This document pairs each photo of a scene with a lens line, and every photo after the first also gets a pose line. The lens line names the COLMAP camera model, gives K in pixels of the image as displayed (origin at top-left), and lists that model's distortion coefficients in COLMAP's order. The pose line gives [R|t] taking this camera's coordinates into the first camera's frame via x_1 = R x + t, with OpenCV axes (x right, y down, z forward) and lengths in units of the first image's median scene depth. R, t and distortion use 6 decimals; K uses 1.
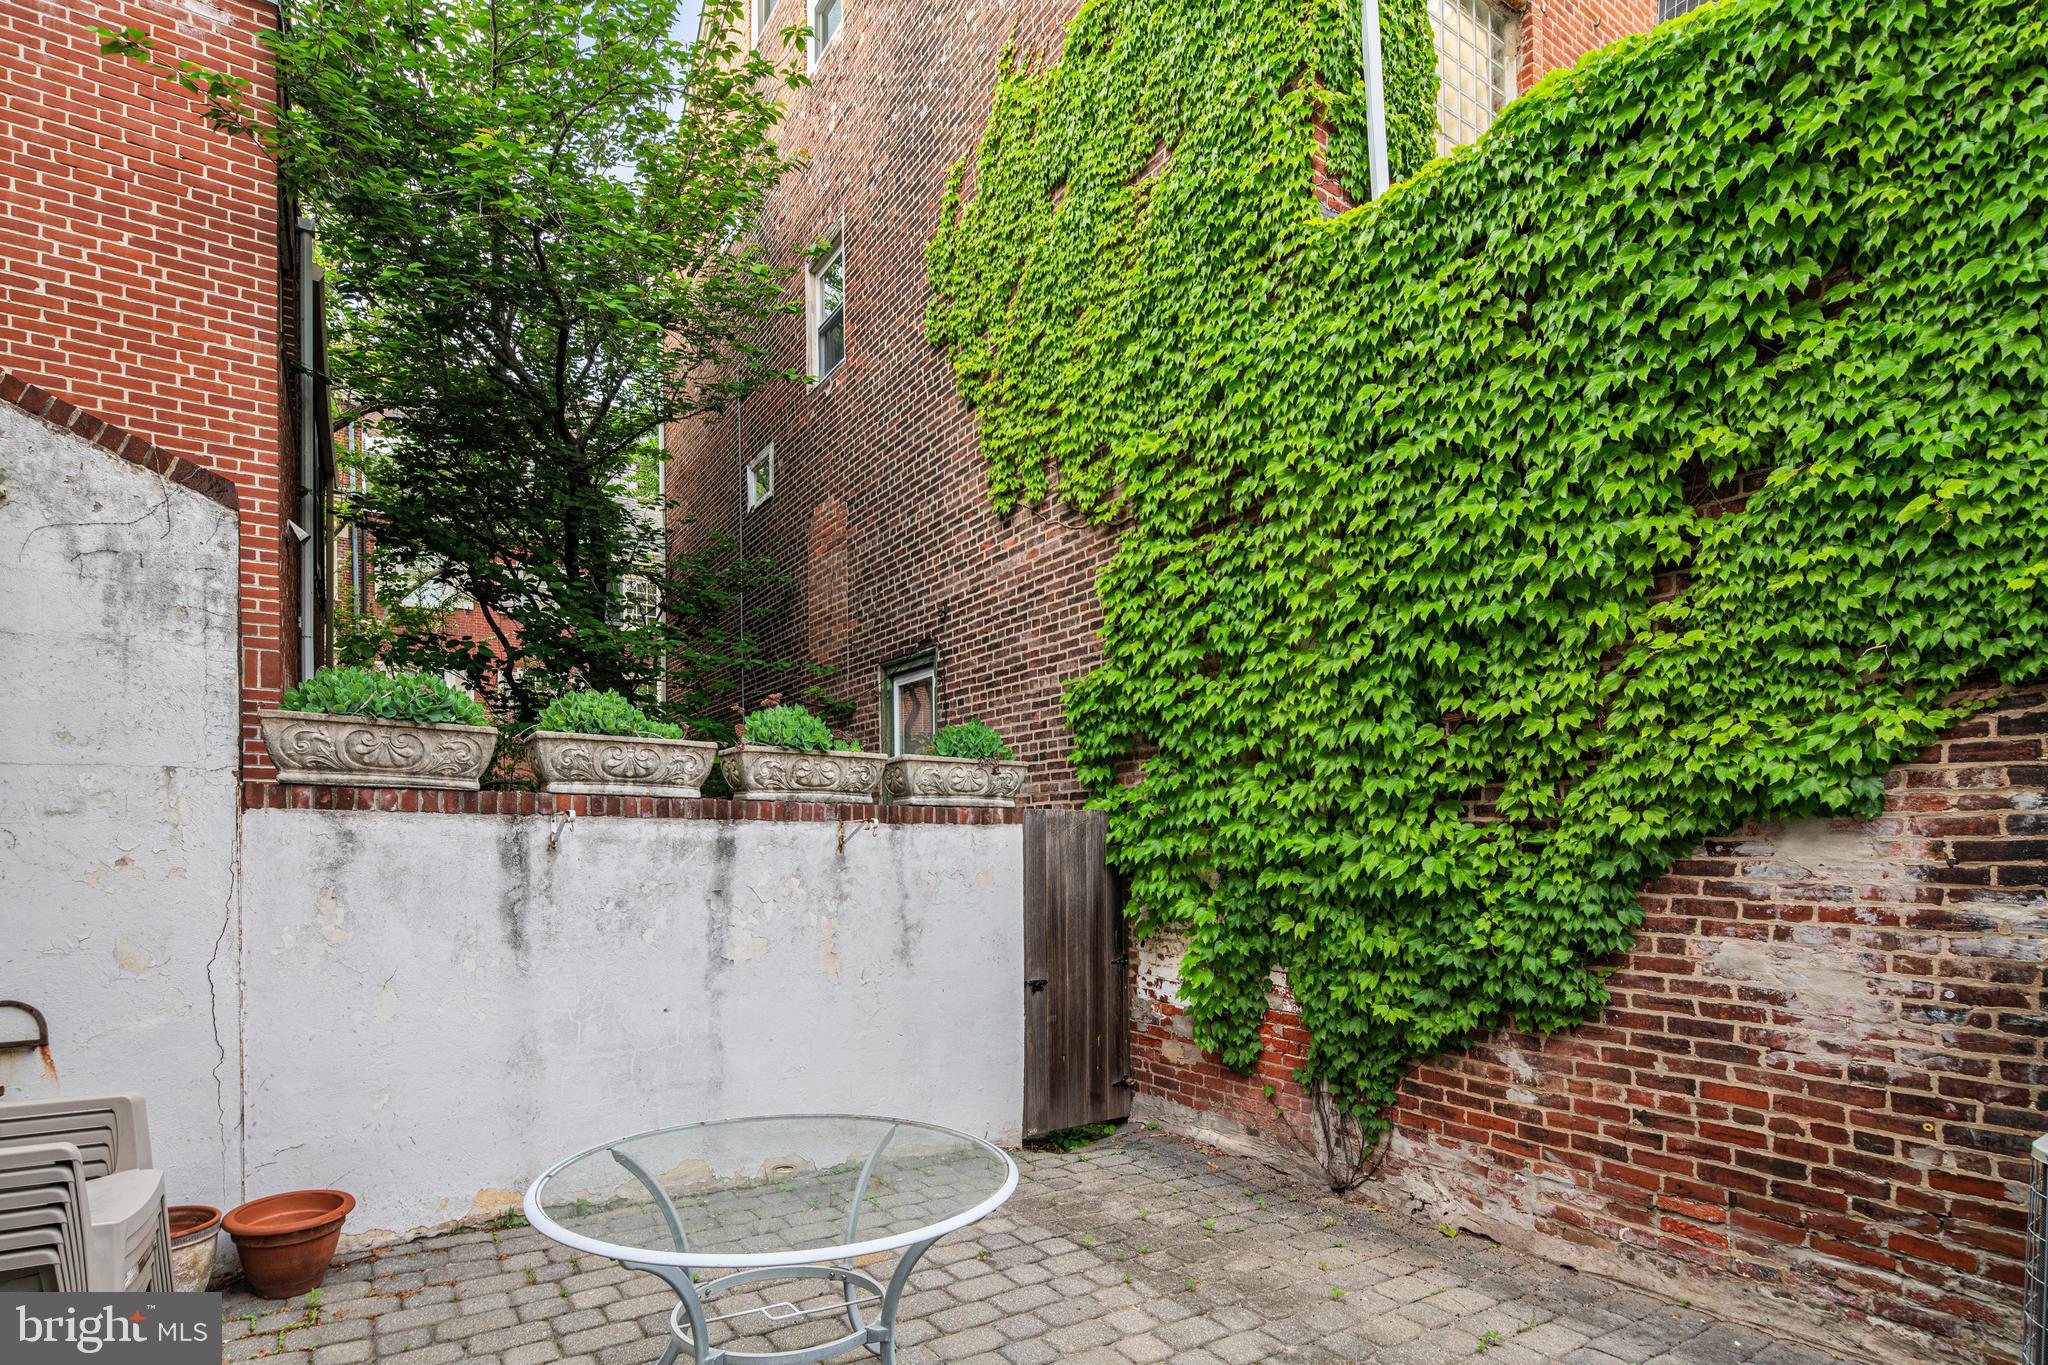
lens RADIAL K [[1000.7, 0, 1030.8], [0, 1000.7, 854.4], [0, 0, 1]] dist [0.008634, -0.005430]
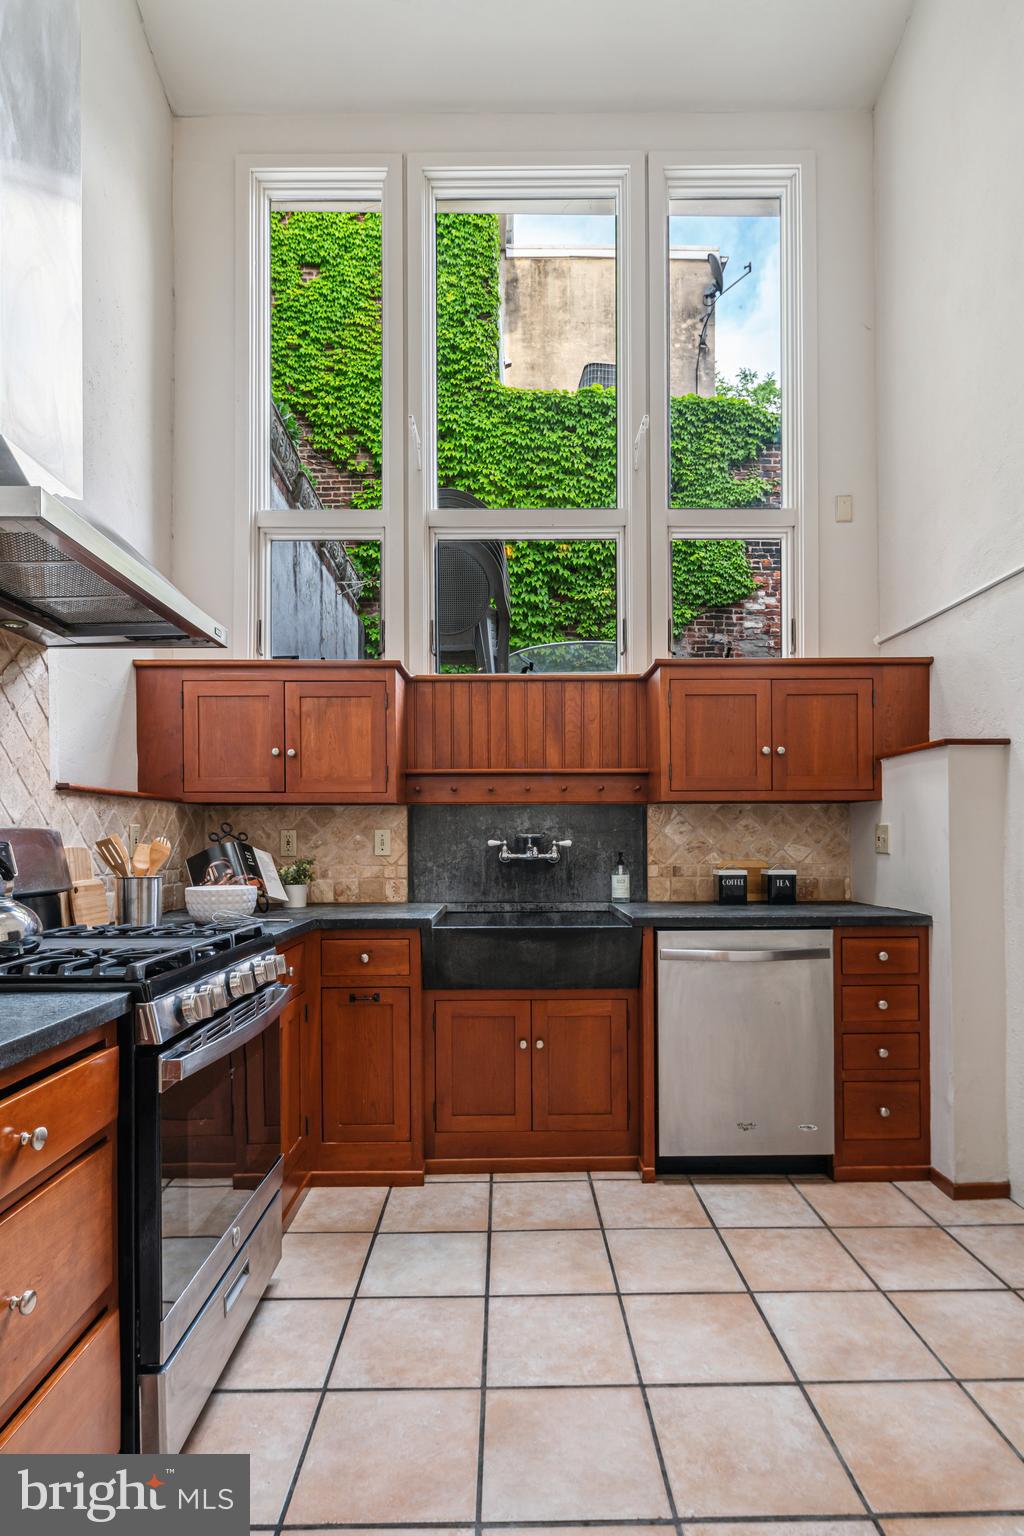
lens RADIAL K [[792.1, 0, 511.4], [0, 792.1, 838.5], [0, 0, 1]] dist [0.007447, -0.002794]
pose [[0.551935, 0.002123, 0.833885, -1.810038], [0.010729, 0.999896, -0.009647, 0.669909], [-0.833818, 0.014271, 0.551854, -0.074987]]
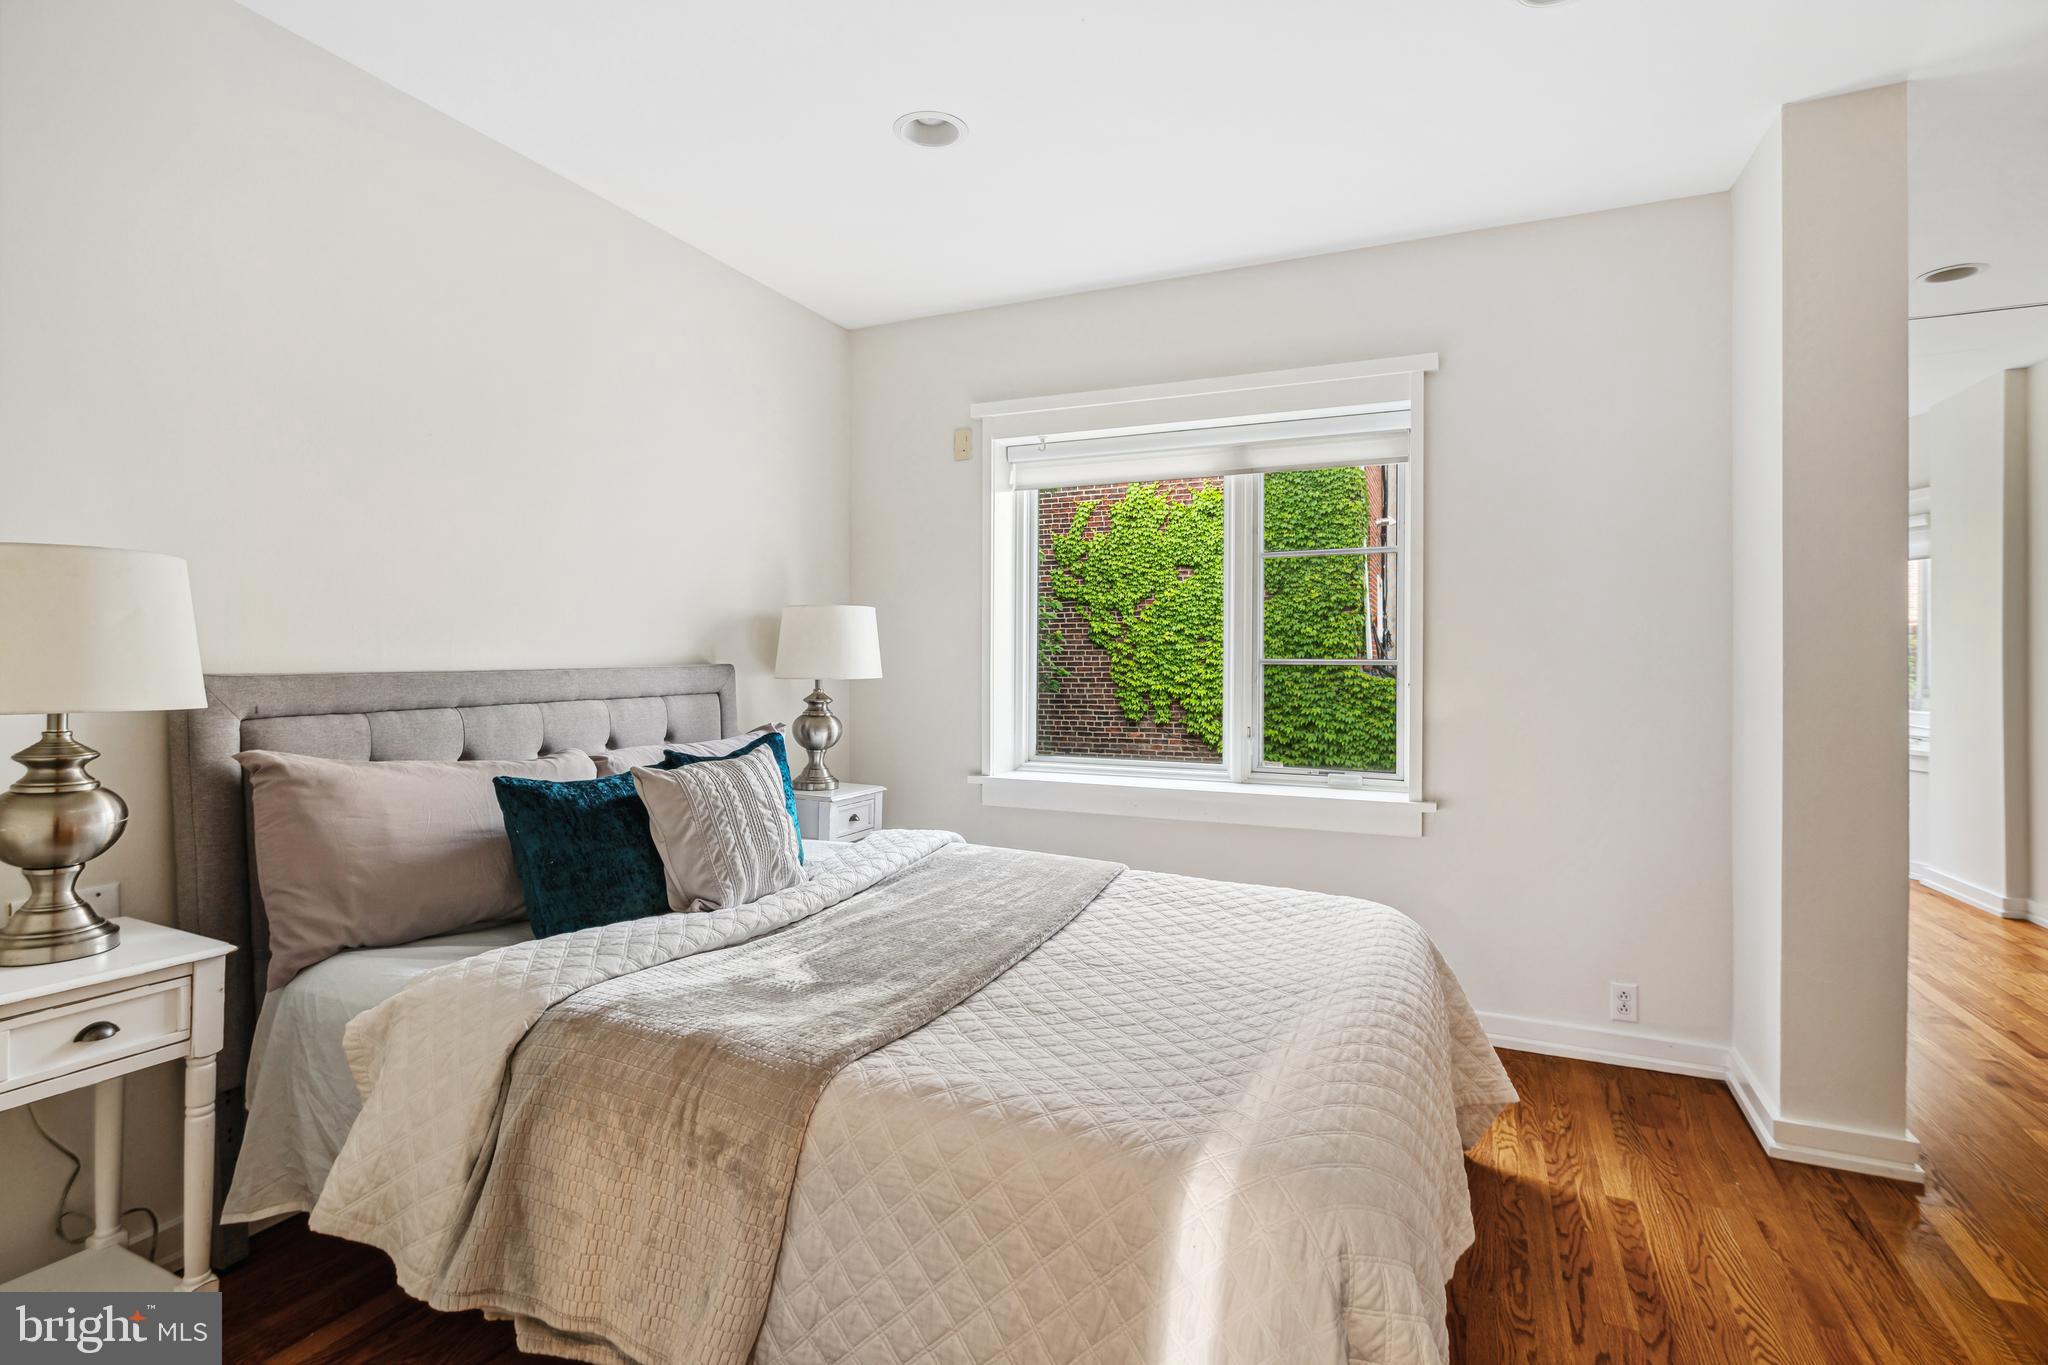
lens RADIAL K [[1000.7, 0, 1008.1], [0, 1000.7, 656.6], [0, 0, 1]] dist [0.008634, -0.005430]
pose [[0.854001, 0.010024, 0.520174, -2.490308], [-0.001555, 0.999859, -0.016716, -0.900540], [-0.520268, 0.013467, 0.853897, -0.935321]]
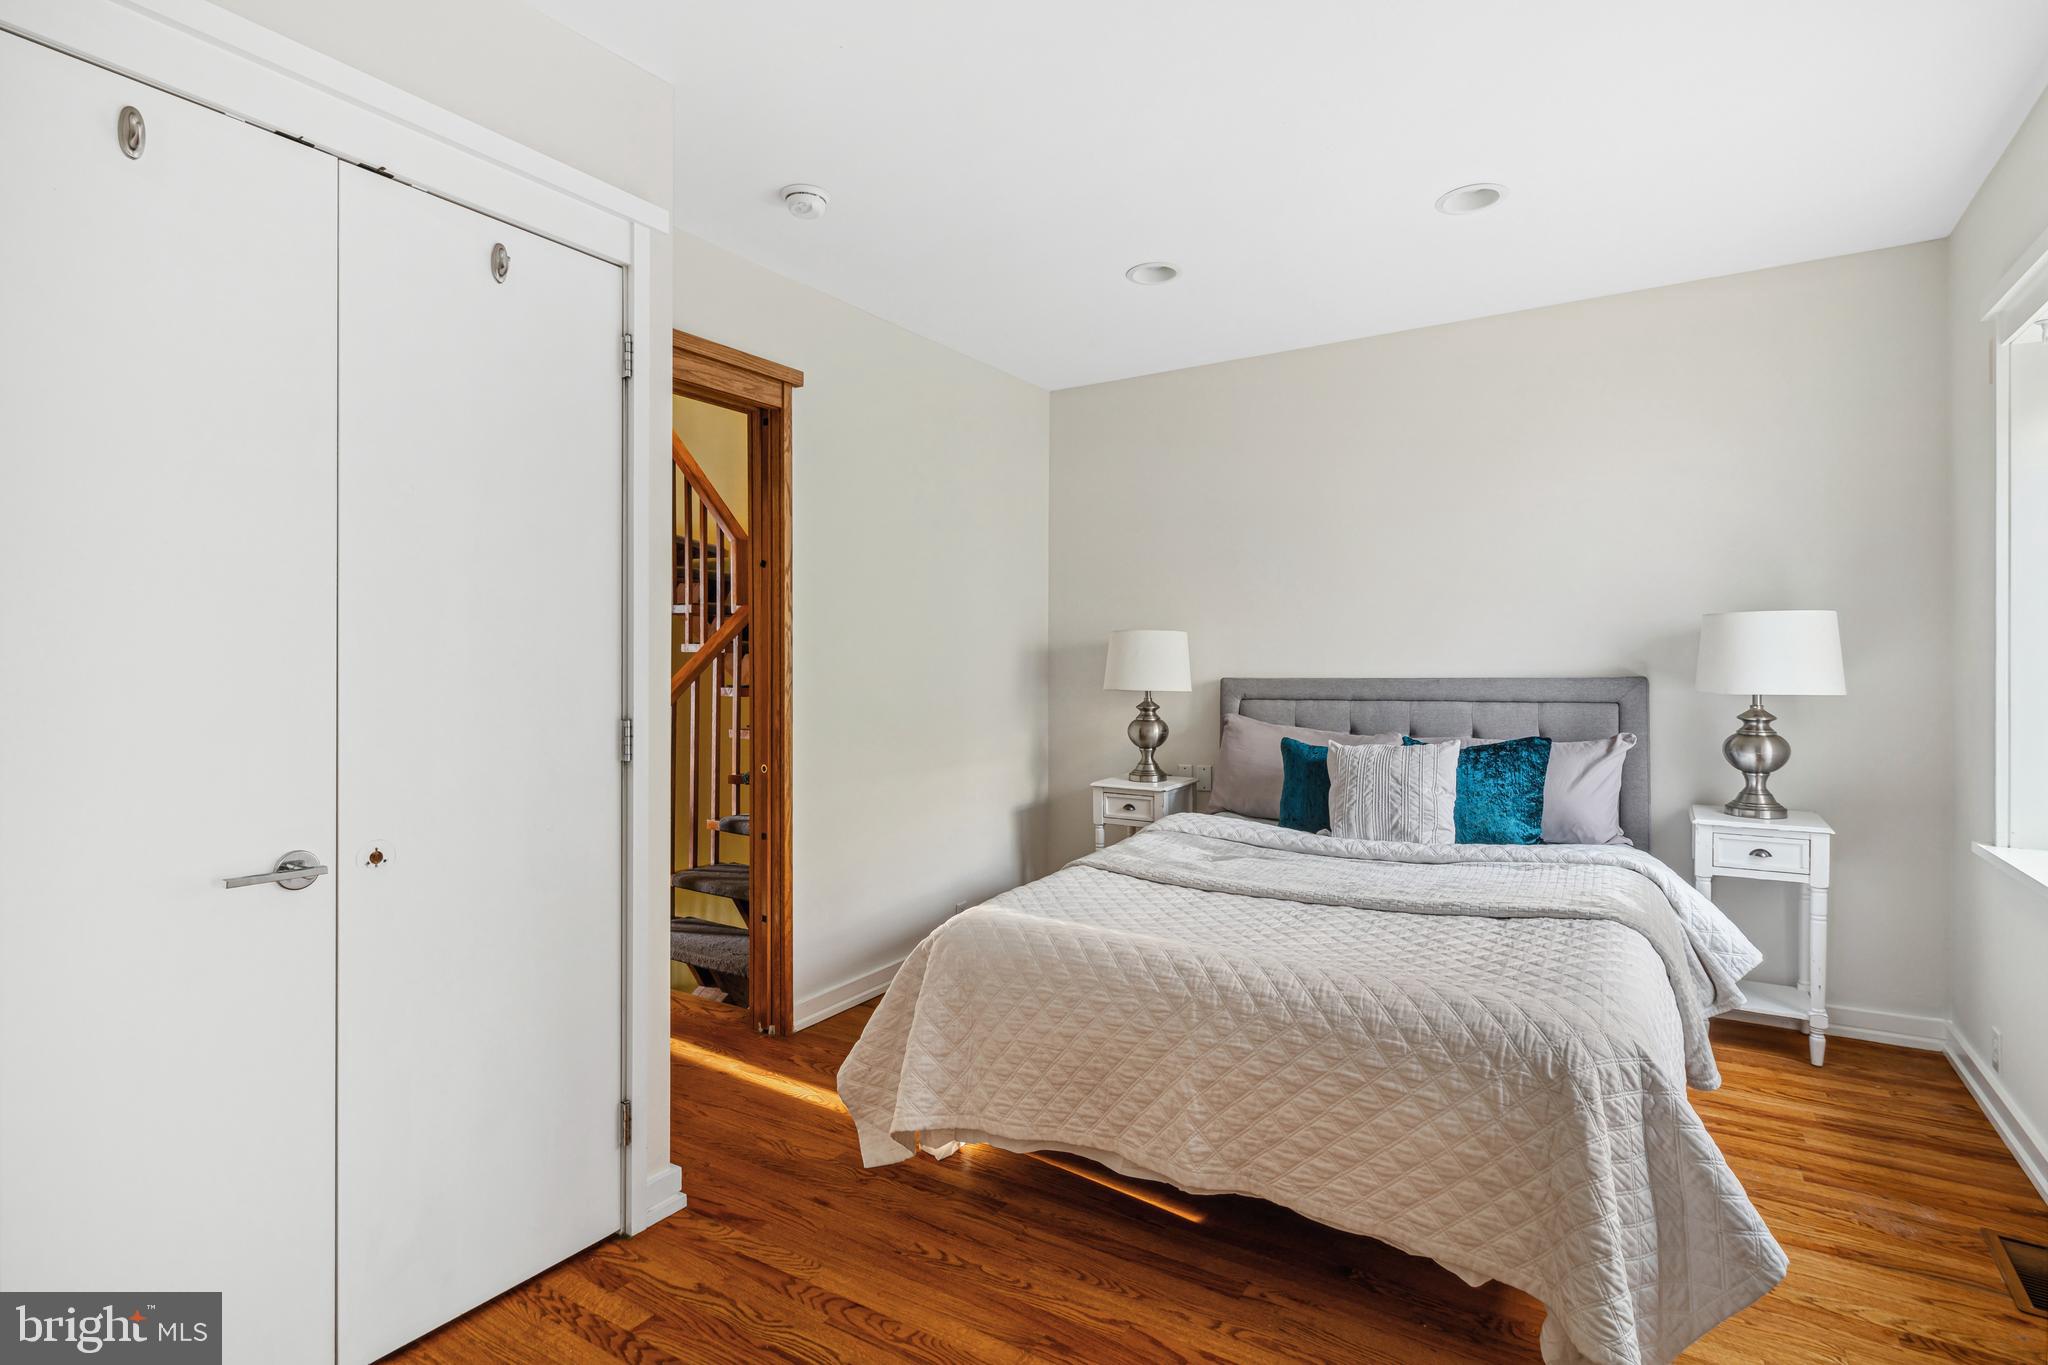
lens RADIAL K [[1000.7, 0, 1027.0], [0, 1000.7, 664.8], [0, 0, 1]] dist [0.008634, -0.005430]
pose [[0.398651, 0.007889, -0.917069, -1.424632], [-0.011916, 0.999923, 0.003422, -0.918562], [0.917025, 0.009564, 0.398714, -0.941853]]
